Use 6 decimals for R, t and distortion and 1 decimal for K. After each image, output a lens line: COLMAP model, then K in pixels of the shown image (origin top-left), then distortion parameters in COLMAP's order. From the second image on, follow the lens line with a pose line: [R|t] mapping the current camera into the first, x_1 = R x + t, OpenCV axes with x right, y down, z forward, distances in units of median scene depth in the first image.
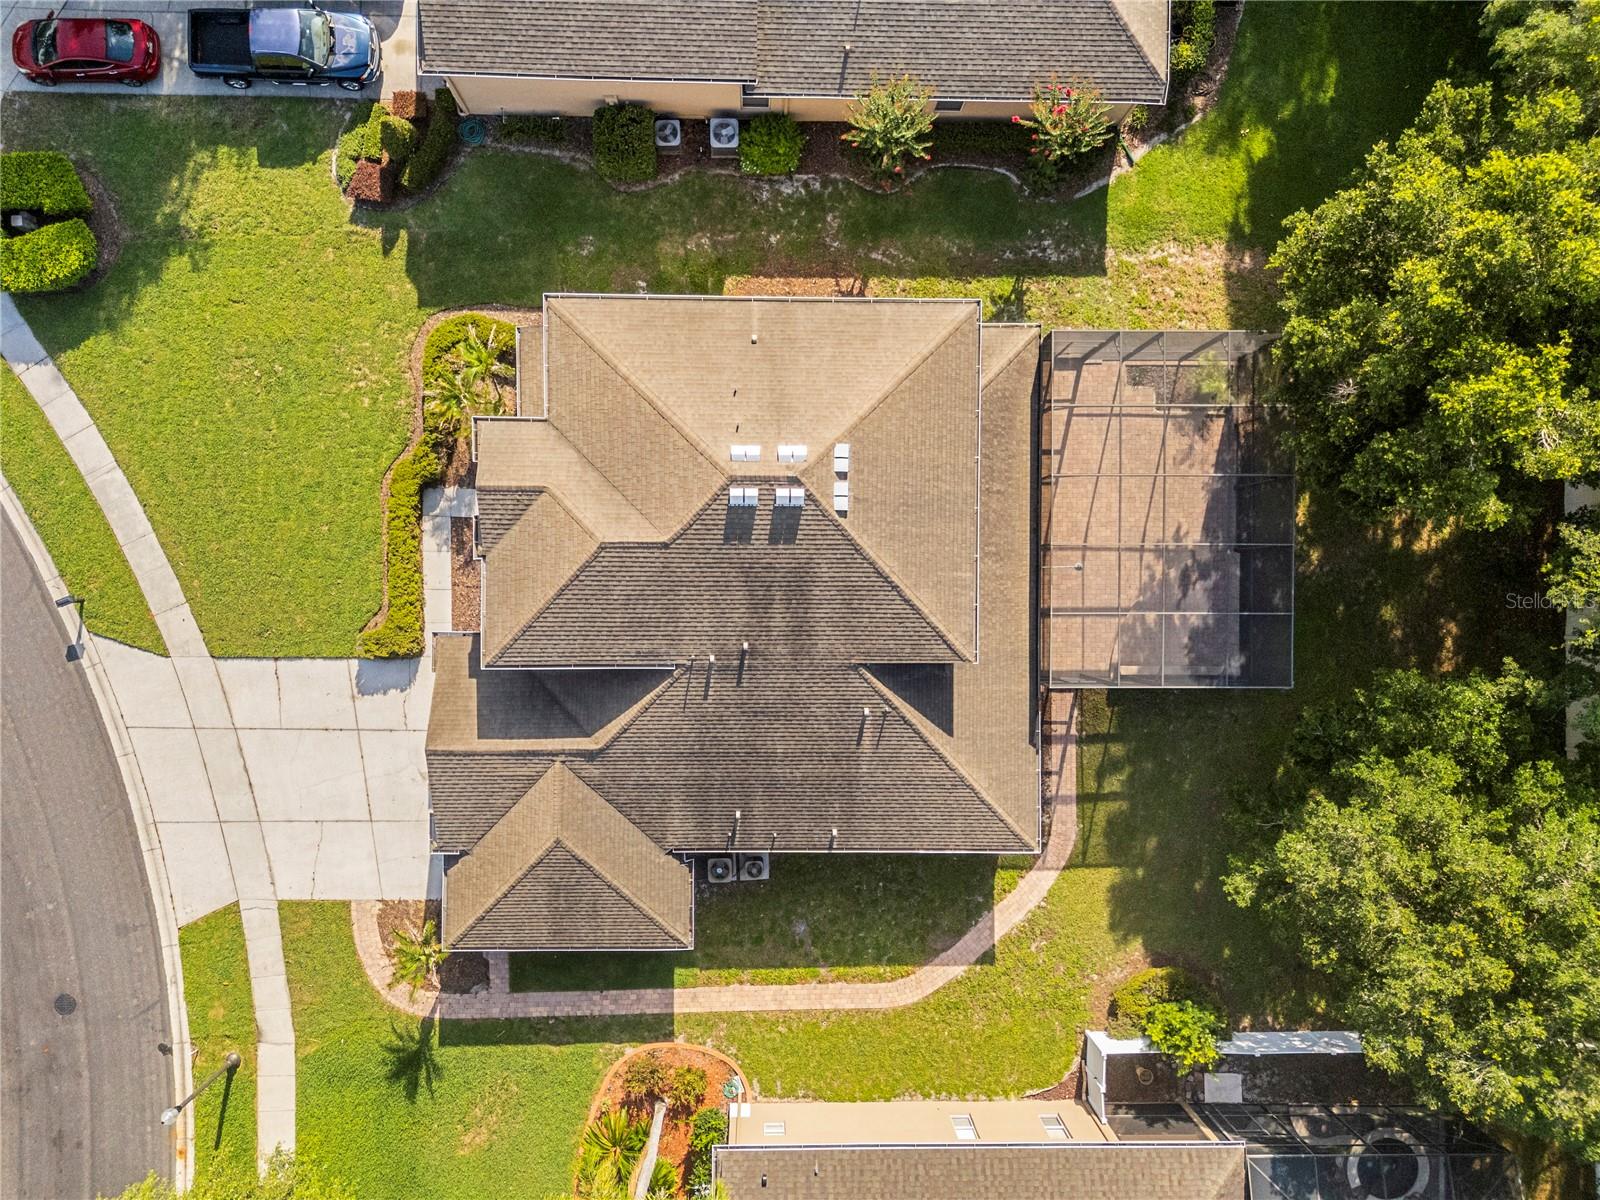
lens RADIAL K [[1180.0, 0, 797.3], [0, 1180.0, 600.3], [0, 0, 1]] dist [0.069214, -0.064435]
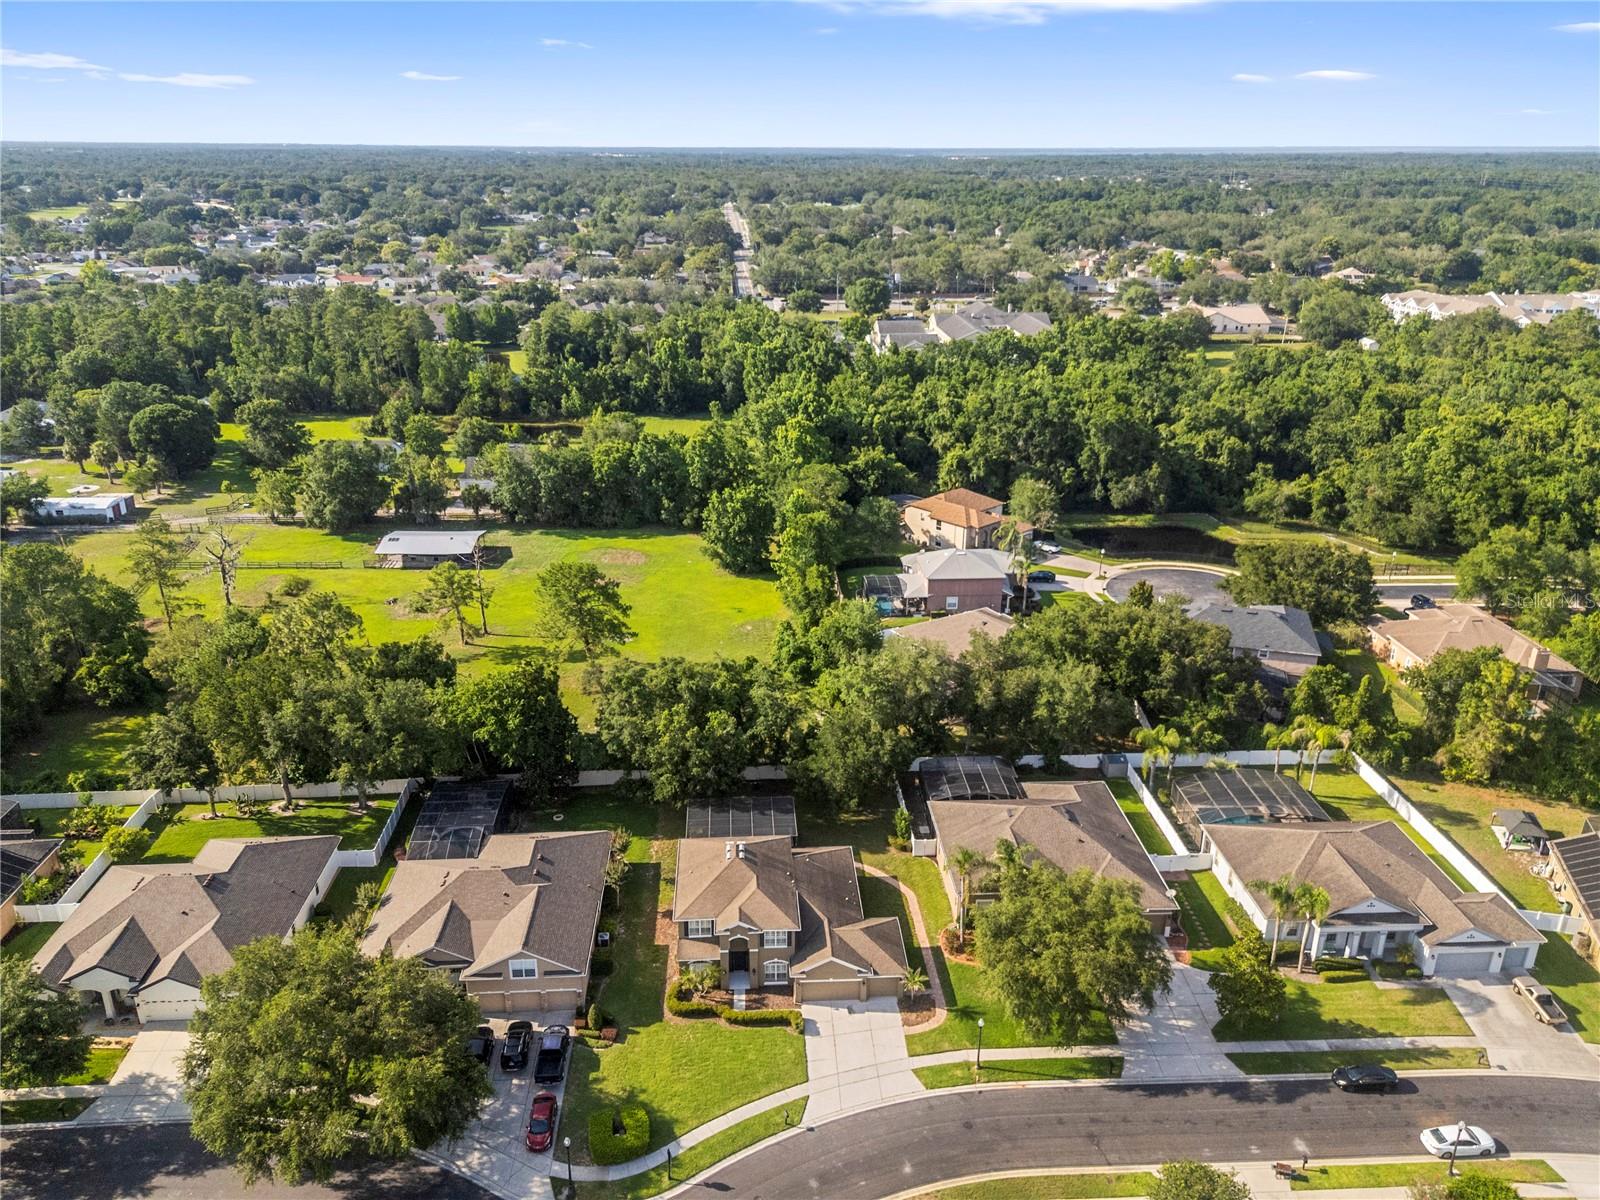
lens RADIAL K [[1180.0, 0, 797.3], [0, 1180.0, 600.3], [0, 0, 1]] dist [0.069214, -0.064435]
pose [[-0.058796, -0.389026, 0.919349, -2.243695], [0.998270, -0.022849, 0.054175, -0.076197], [-0.000070, 0.920943, 0.389696, -0.755776]]
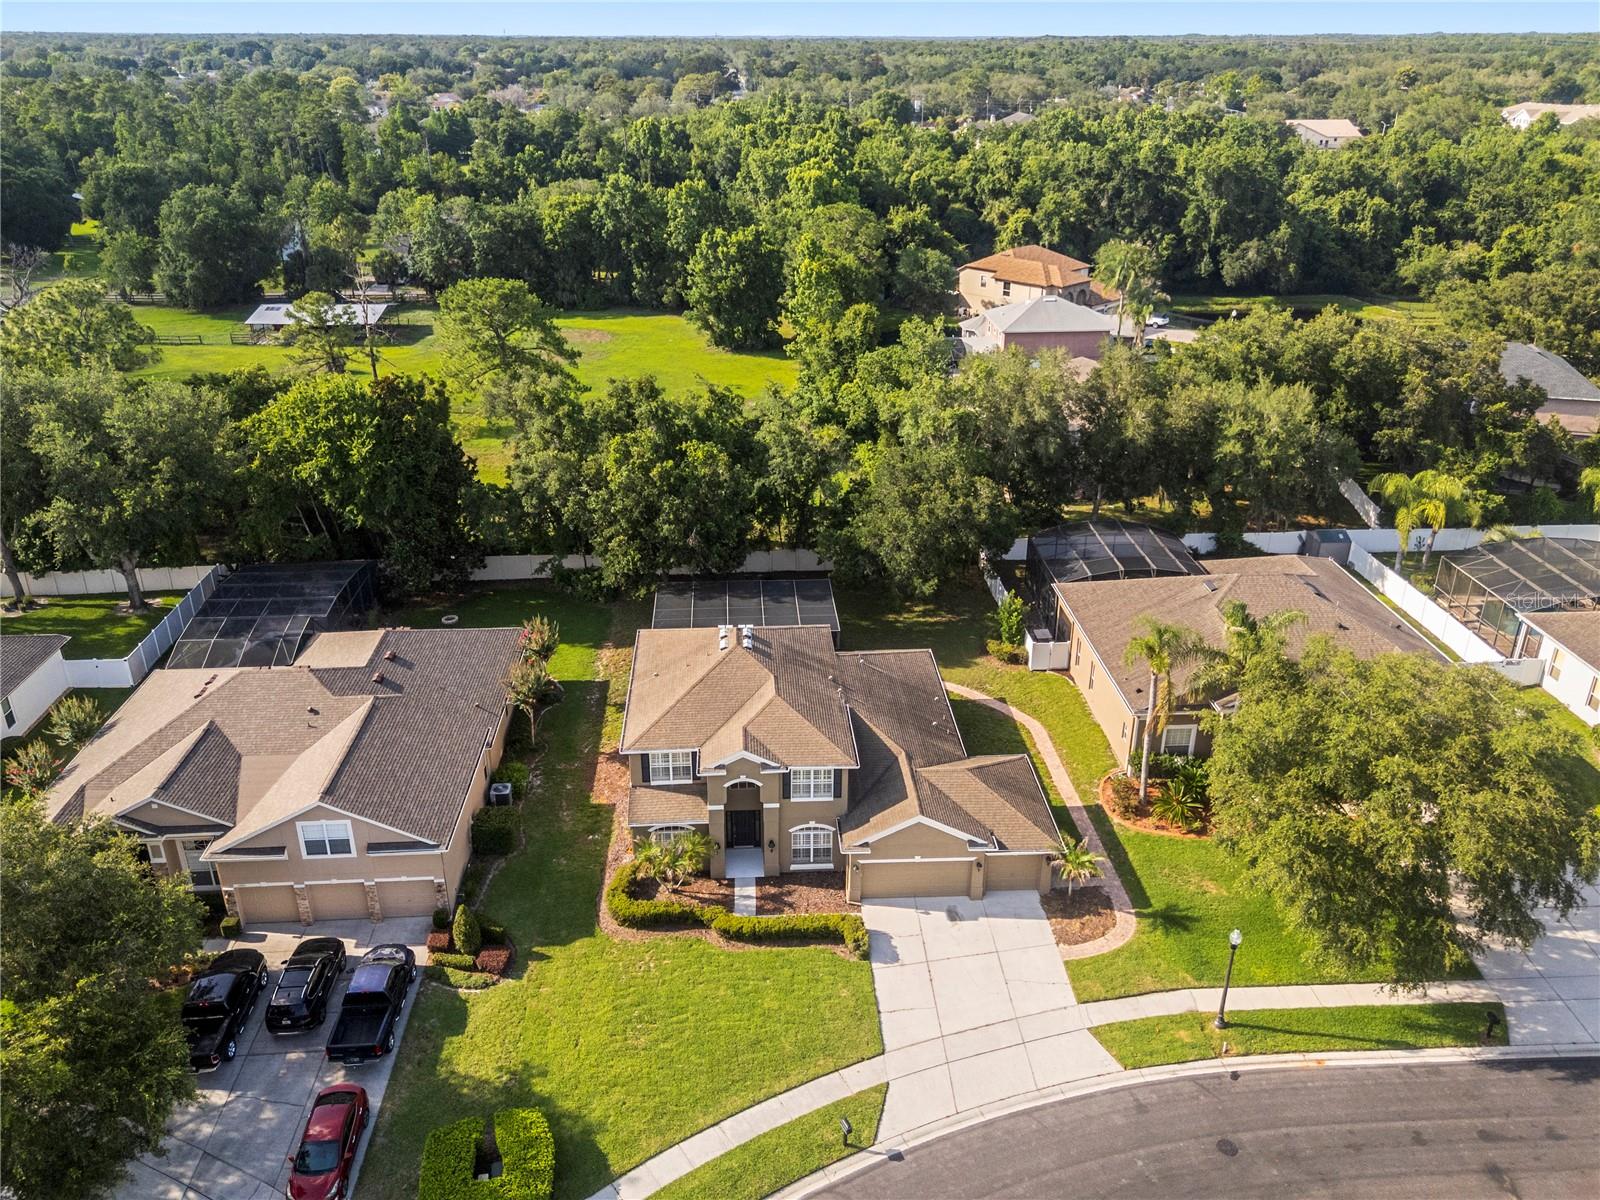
lens RADIAL K [[1209.6, 0, 797.4], [0, 1209.6, 597.6], [0, 0, 1]] dist [0.072324, -0.069595]
pose [[-0.059843, -0.447301, 0.892379, -1.336837], [0.998201, -0.030000, 0.051902, -0.083218], [0.003555, 0.893880, 0.448292, 0.079764]]
